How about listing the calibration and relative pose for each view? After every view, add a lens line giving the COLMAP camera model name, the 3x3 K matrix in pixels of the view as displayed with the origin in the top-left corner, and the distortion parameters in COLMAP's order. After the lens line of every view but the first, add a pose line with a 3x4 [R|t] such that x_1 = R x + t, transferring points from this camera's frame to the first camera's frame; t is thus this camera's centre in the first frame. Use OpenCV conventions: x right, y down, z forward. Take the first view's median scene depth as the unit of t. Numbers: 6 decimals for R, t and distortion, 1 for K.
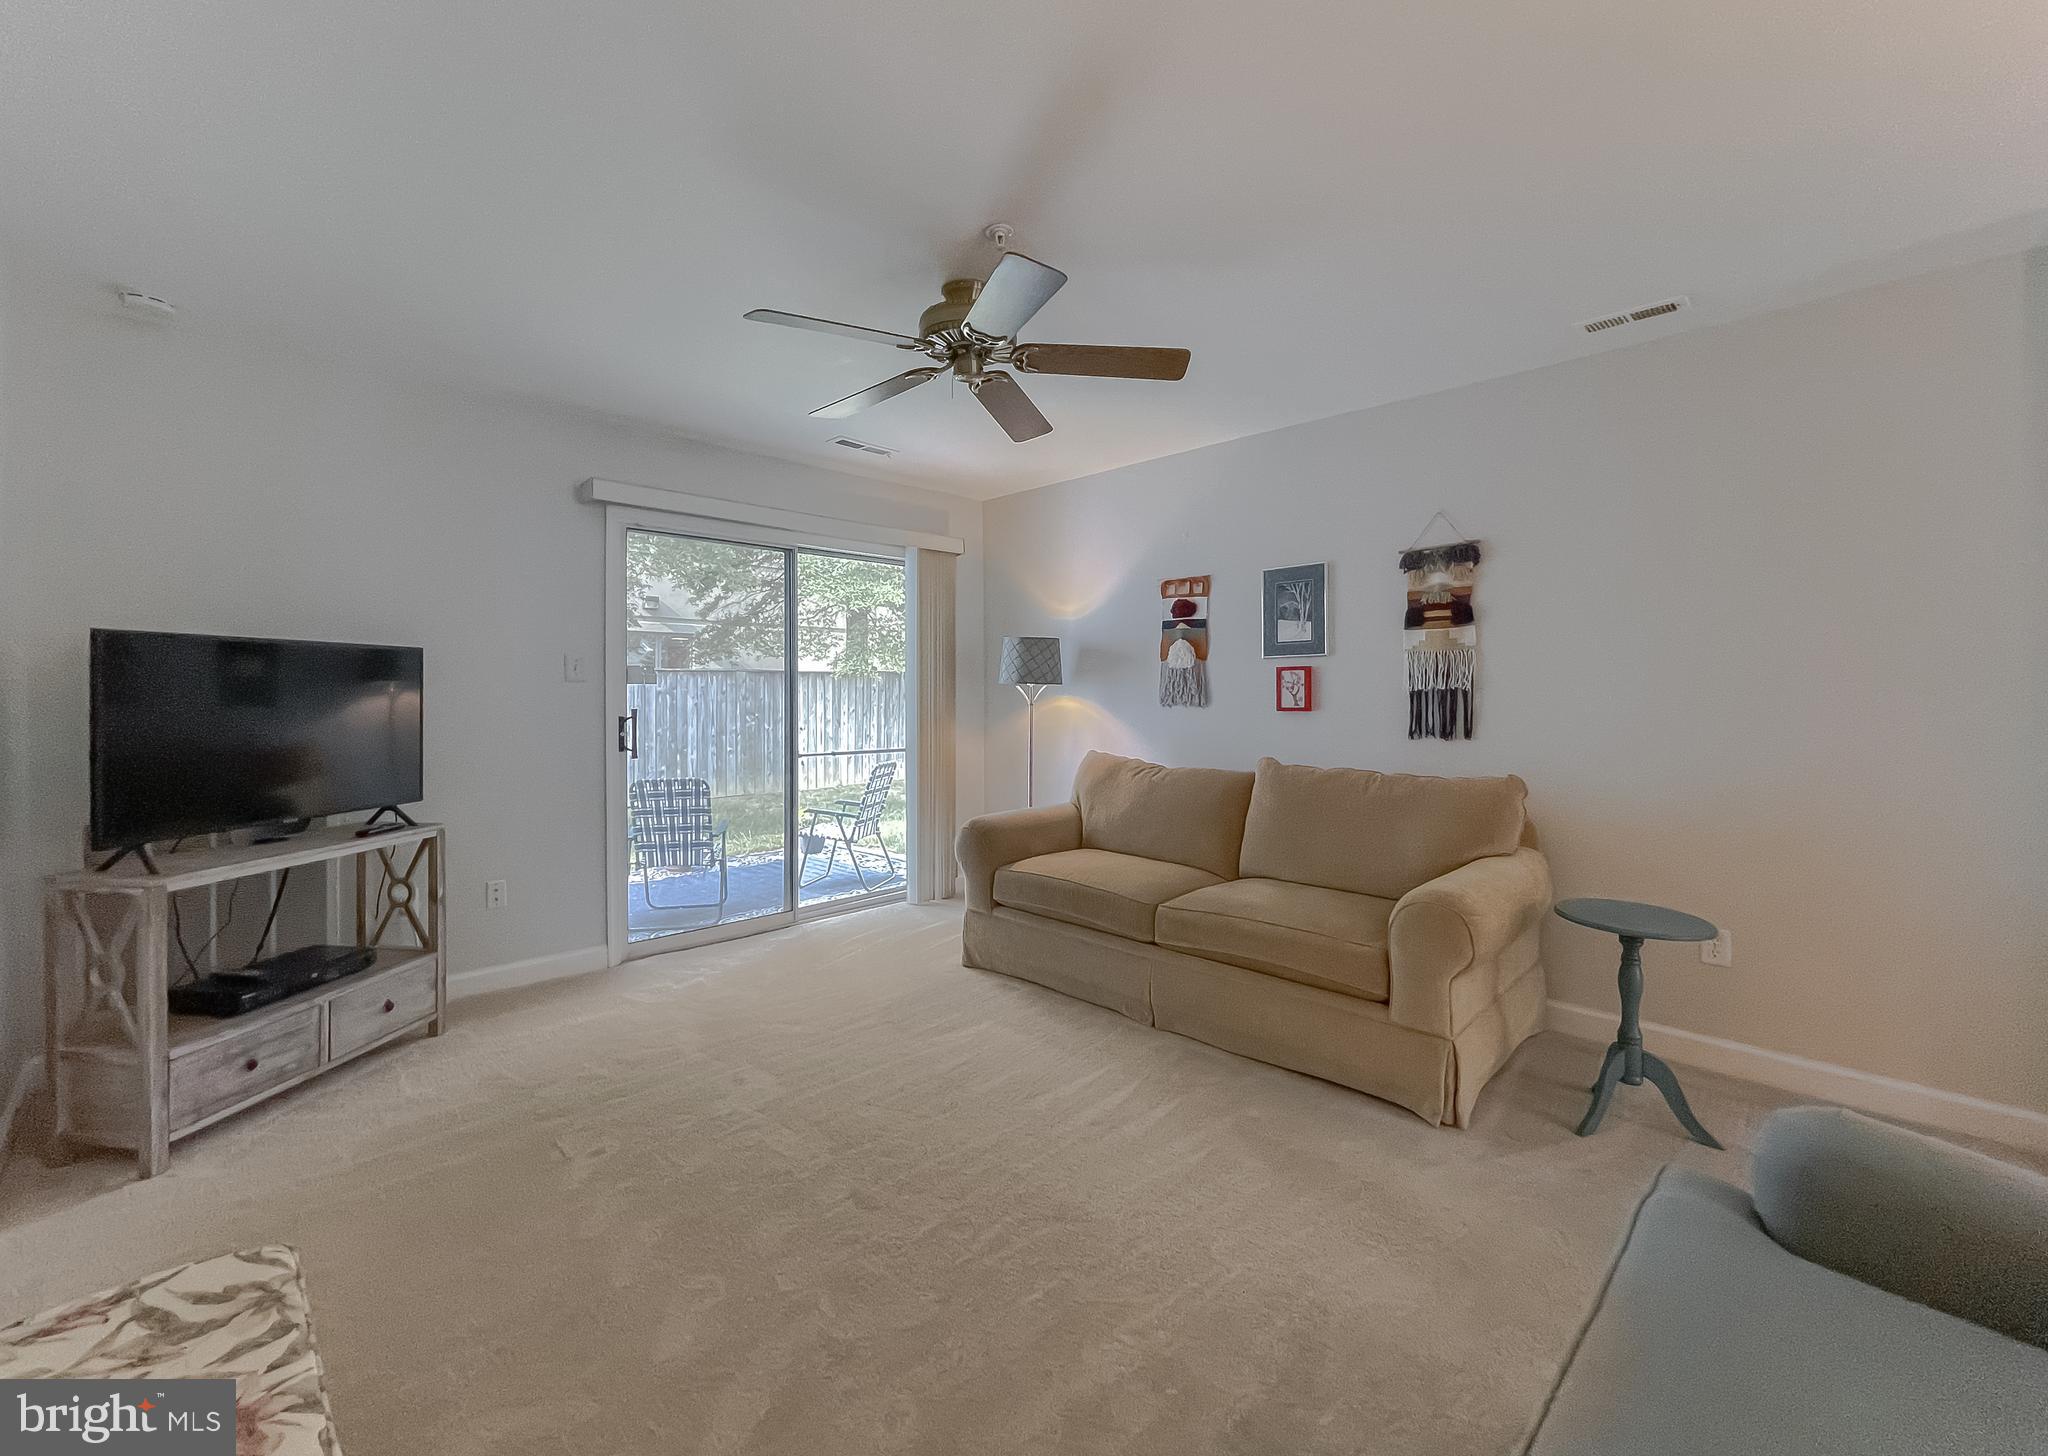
lens RADIAL K [[835.5, 0, 1019.8], [0, 835.5, 703.1], [0, 0, 1]] dist [0.001172, 0.000115]
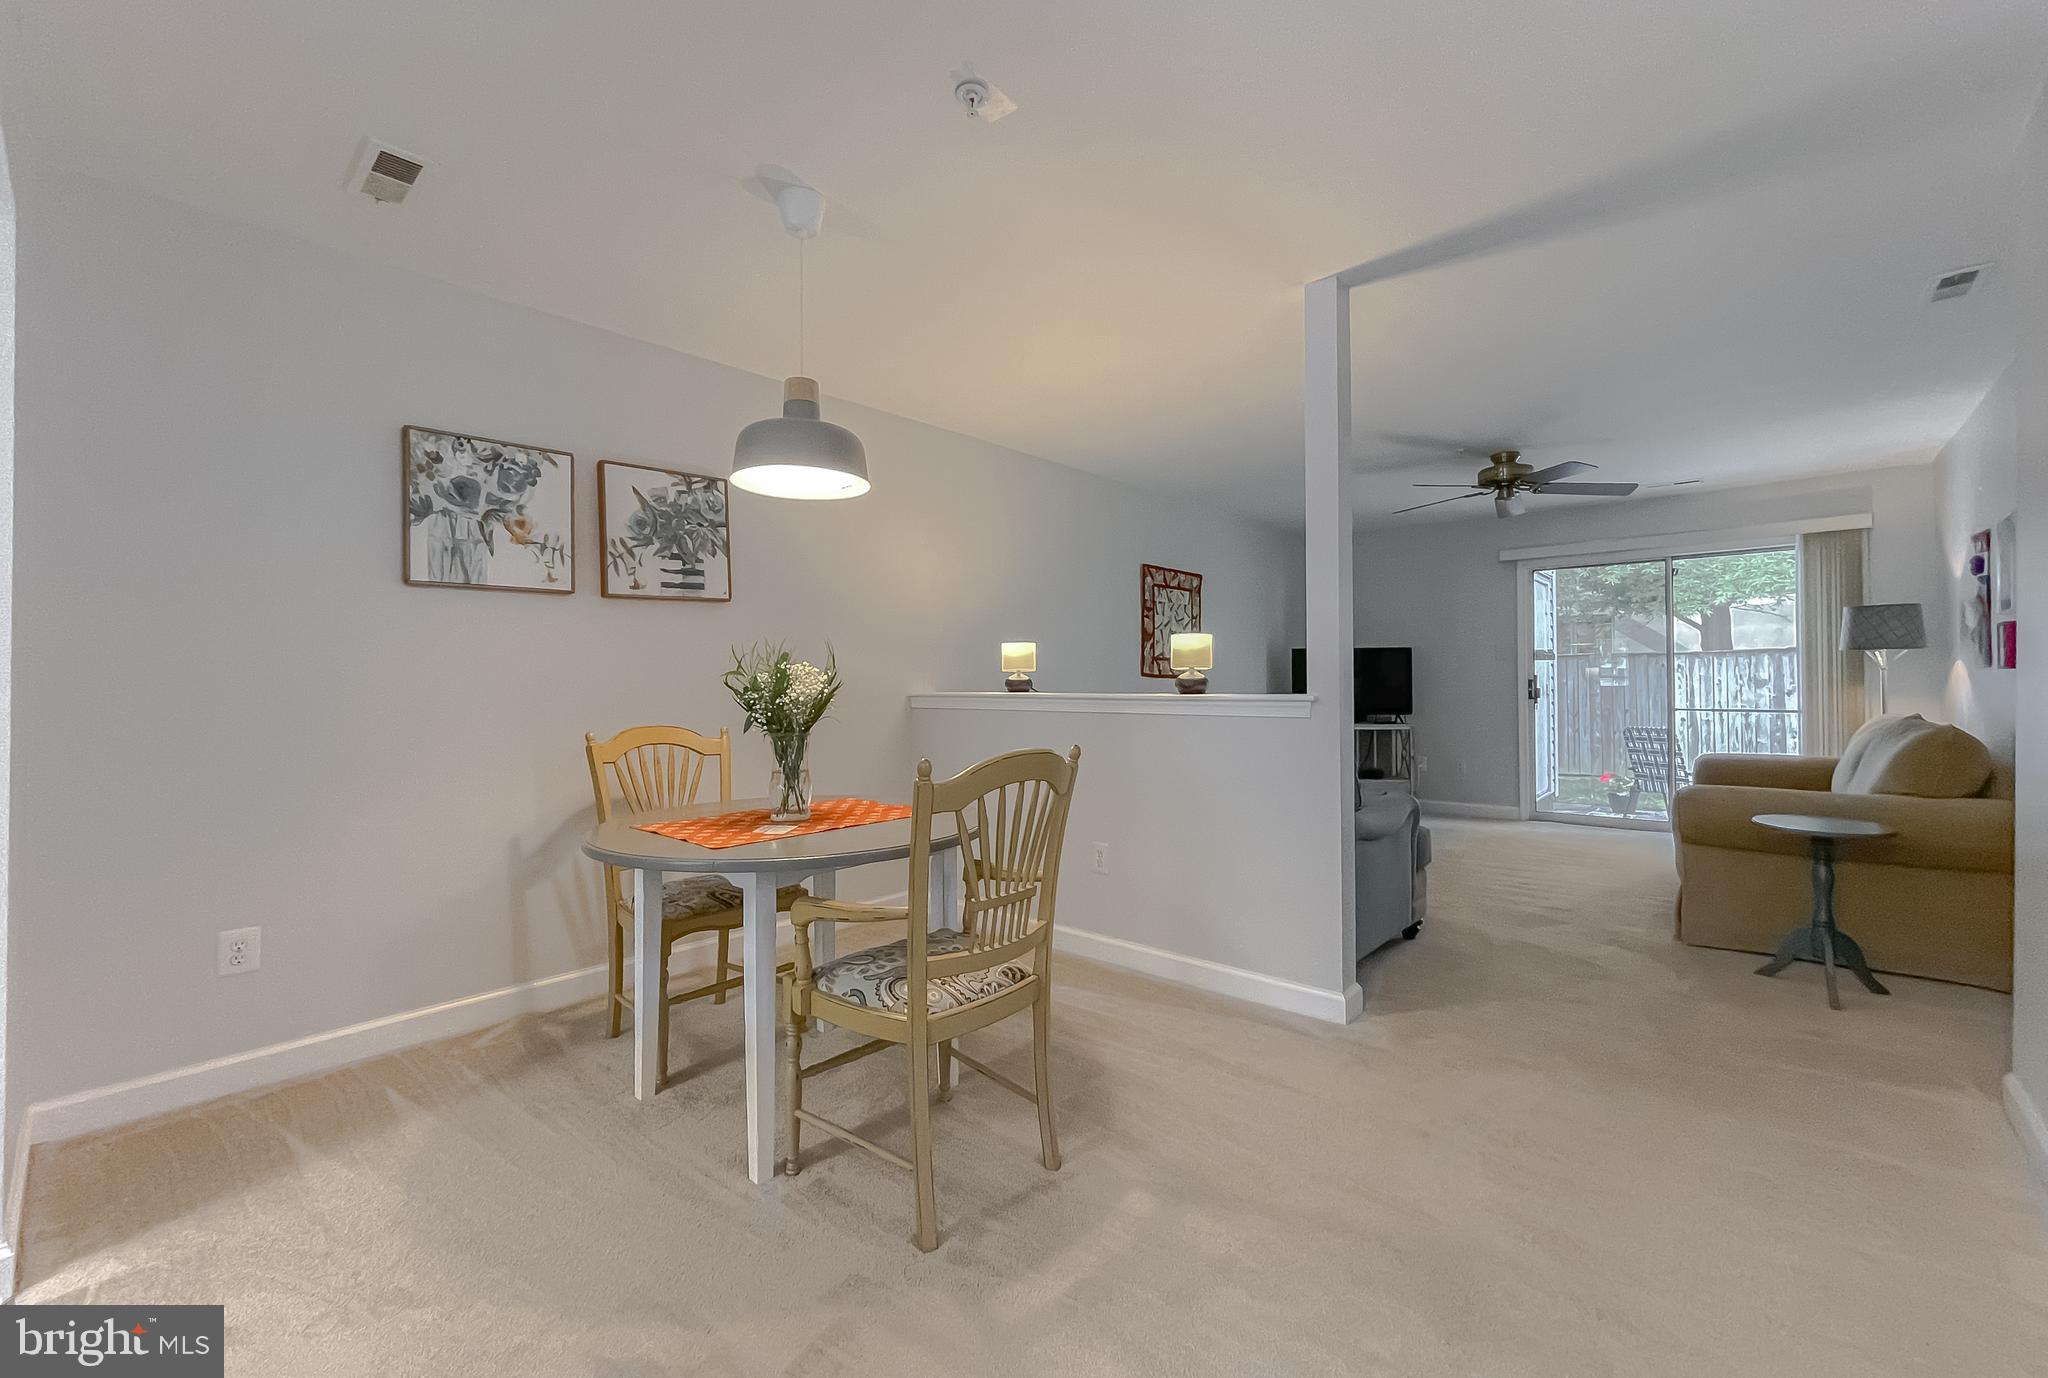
lens RADIAL K [[841.4, 0, 1020.6], [0, 841.4, 681.9], [0, 0, 1]] dist [-0.001803, 0.000260]
pose [[0.052126, -0.005314, -0.998626, 1.243190], [-0.004662, 0.999974, -0.005565, 0.036965], [0.998630, 0.004946, 0.052100, -0.154706]]
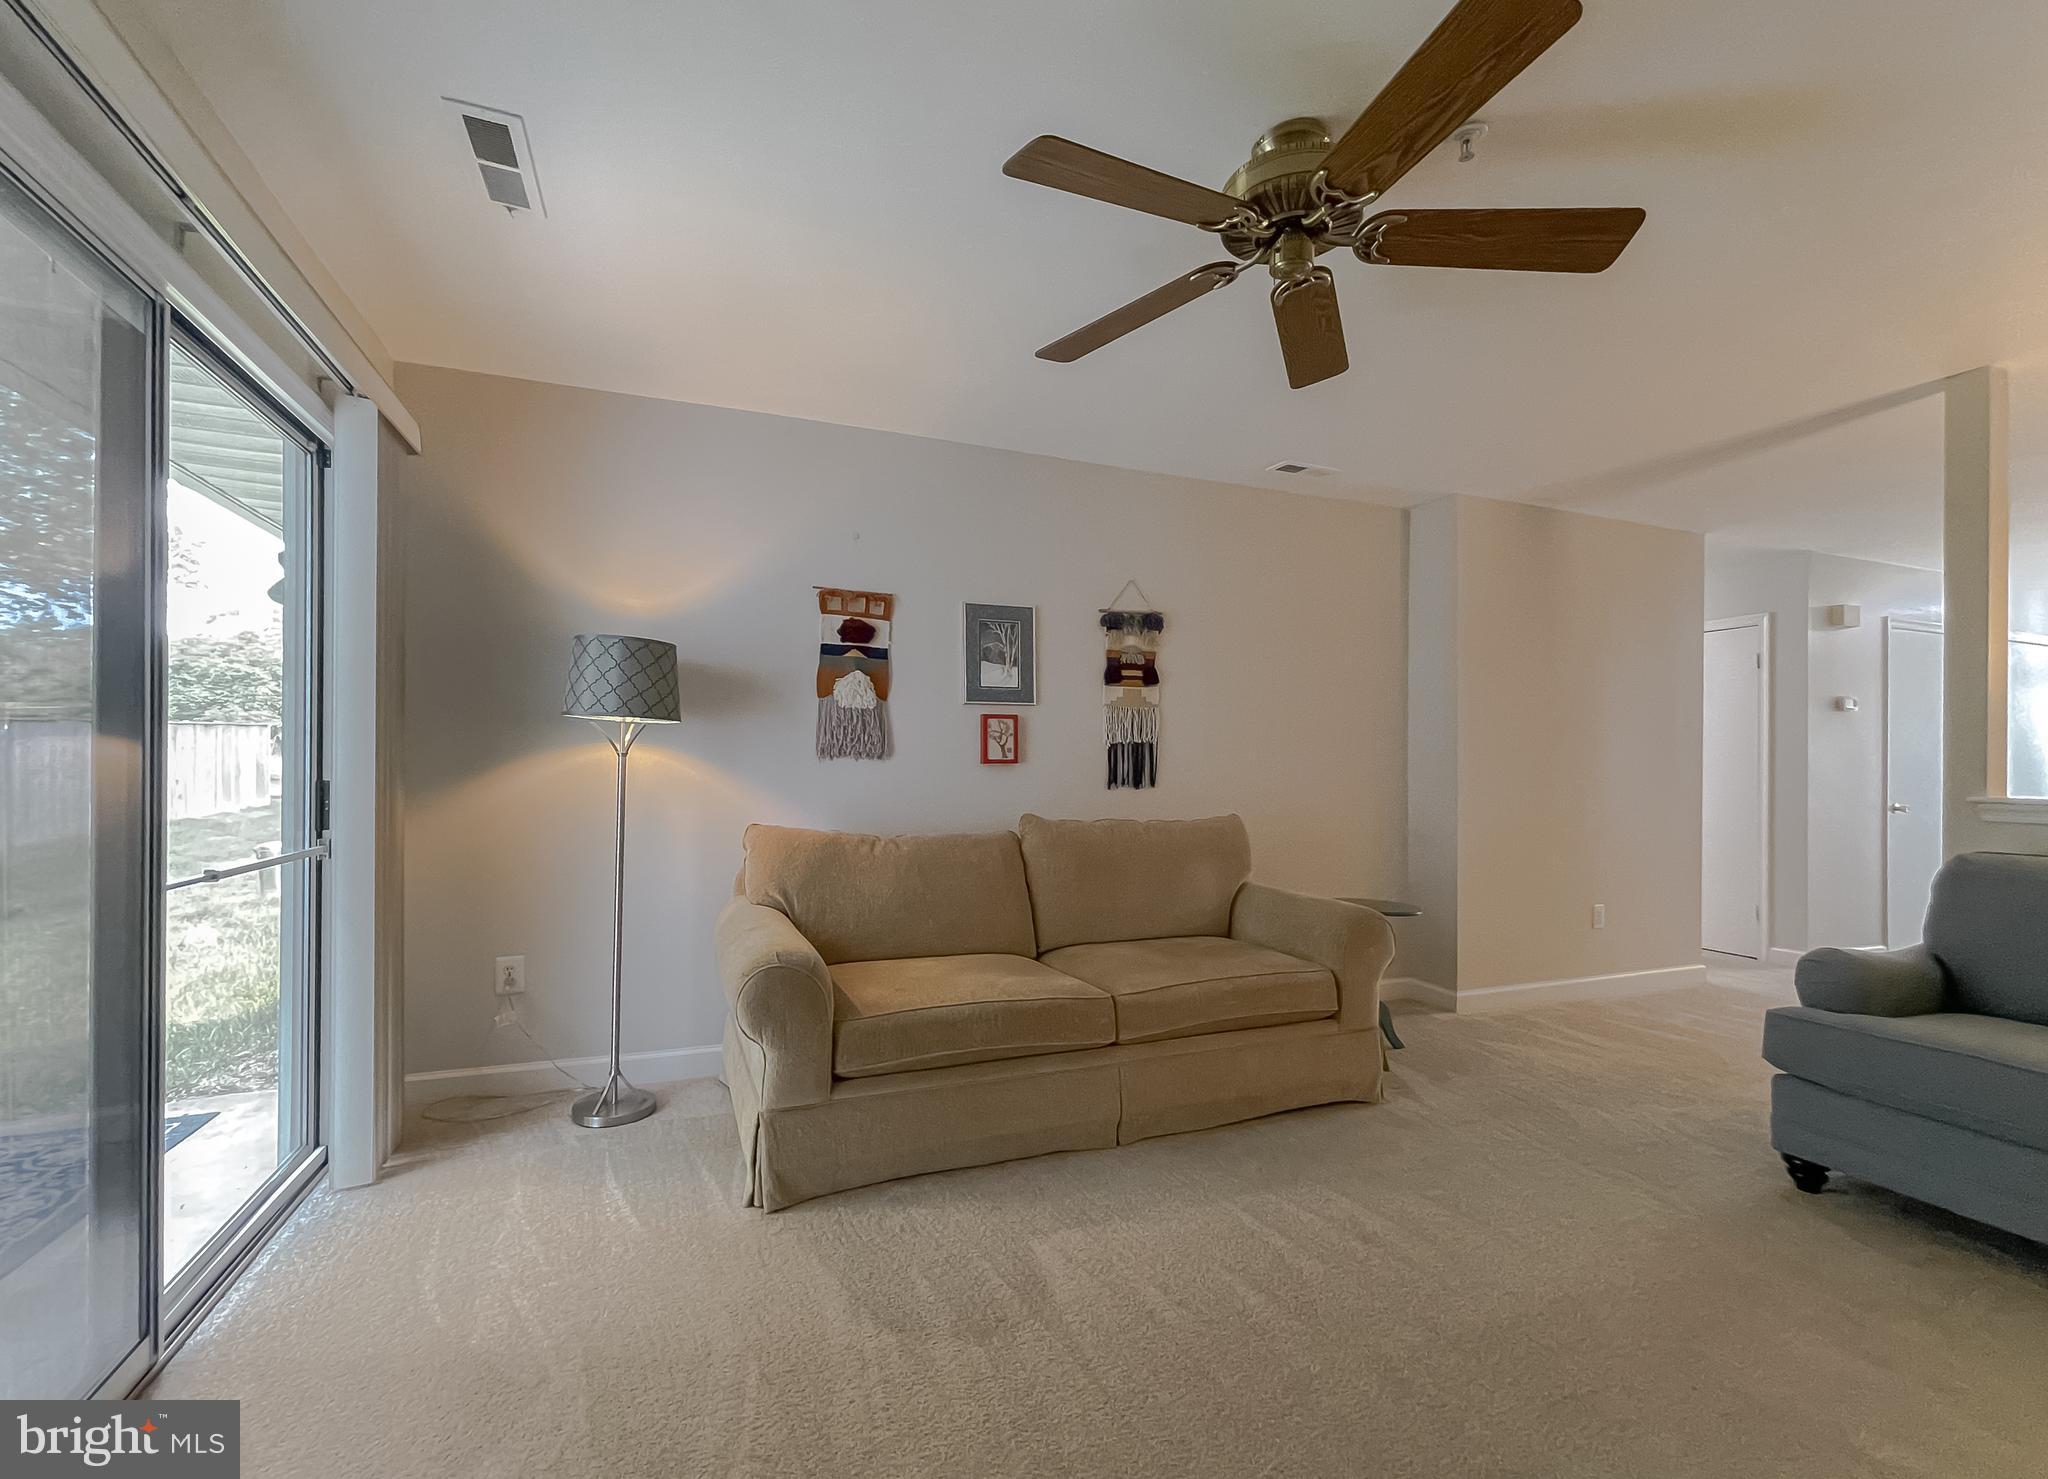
lens RADIAL K [[873.0, 0, 1018.1], [0, 873.0, 765.3], [0, 0, 1]] dist [0.000372, -0.000055]
pose [[0.399259, -0.004537, 0.916827, -0.543935], [-0.000734, 0.999986, 0.005268, 0.006836], [-0.916838, -0.002776, 0.399250, 0.609287]]
